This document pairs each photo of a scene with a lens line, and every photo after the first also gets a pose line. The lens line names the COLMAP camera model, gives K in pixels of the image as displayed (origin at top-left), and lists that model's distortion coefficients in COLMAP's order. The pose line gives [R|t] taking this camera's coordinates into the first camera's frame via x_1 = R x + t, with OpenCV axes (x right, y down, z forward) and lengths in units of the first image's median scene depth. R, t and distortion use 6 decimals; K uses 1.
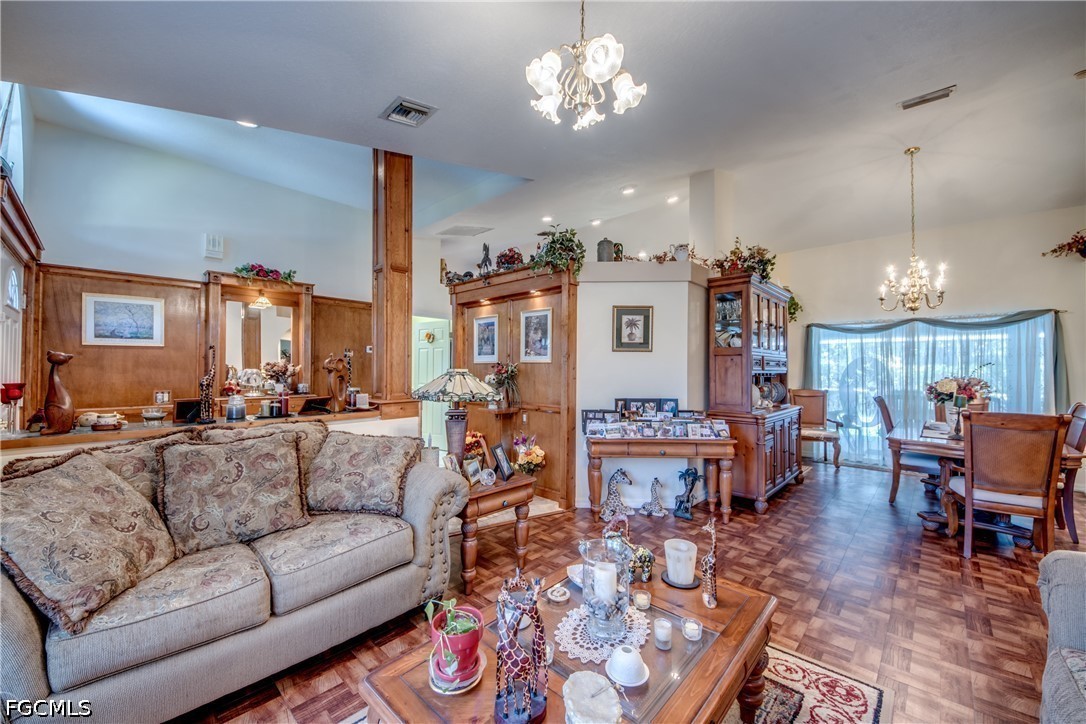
lens RADIAL K [[419.6, 0, 541.2], [0, 419.6, 355.7], [0, 0, 1]] dist [0.016805, -0.014584]
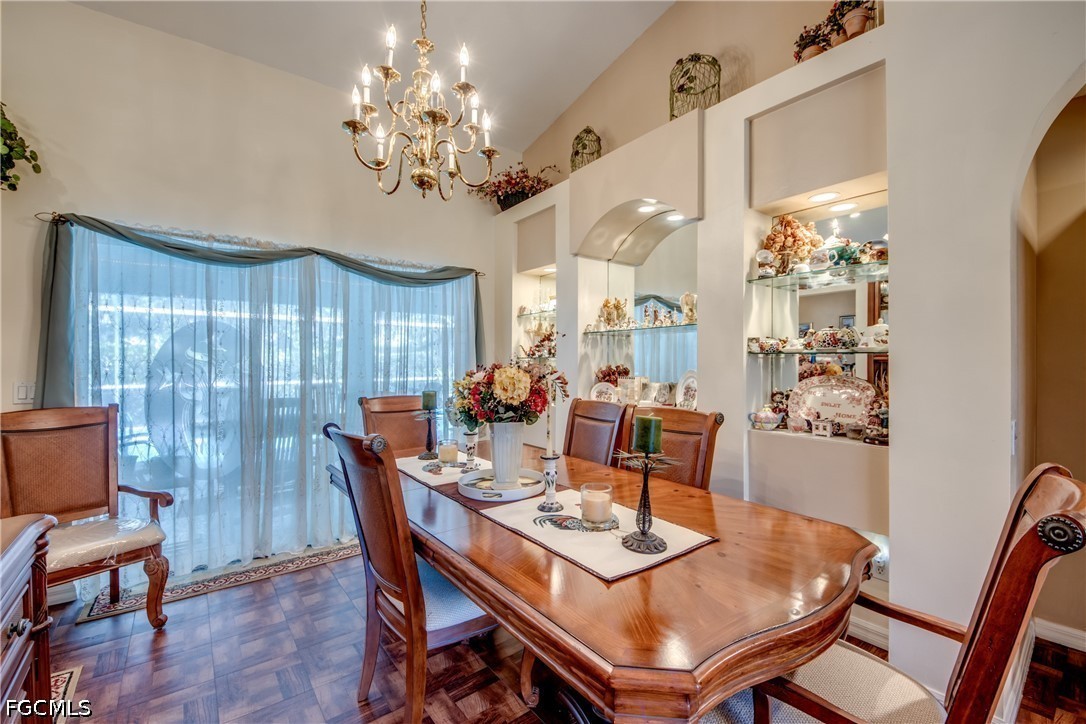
lens RADIAL K [[440.1, 0, 552.7], [0, 440.1, 364.9], [0, 0, 1]] dist [0.009760, -0.013772]
pose [[0.134267, -0.026062, 0.990602, 0.556554], [-0.028265, 0.999147, 0.030118, 0.036718], [-0.990542, -0.032044, 0.133415, 0.899350]]
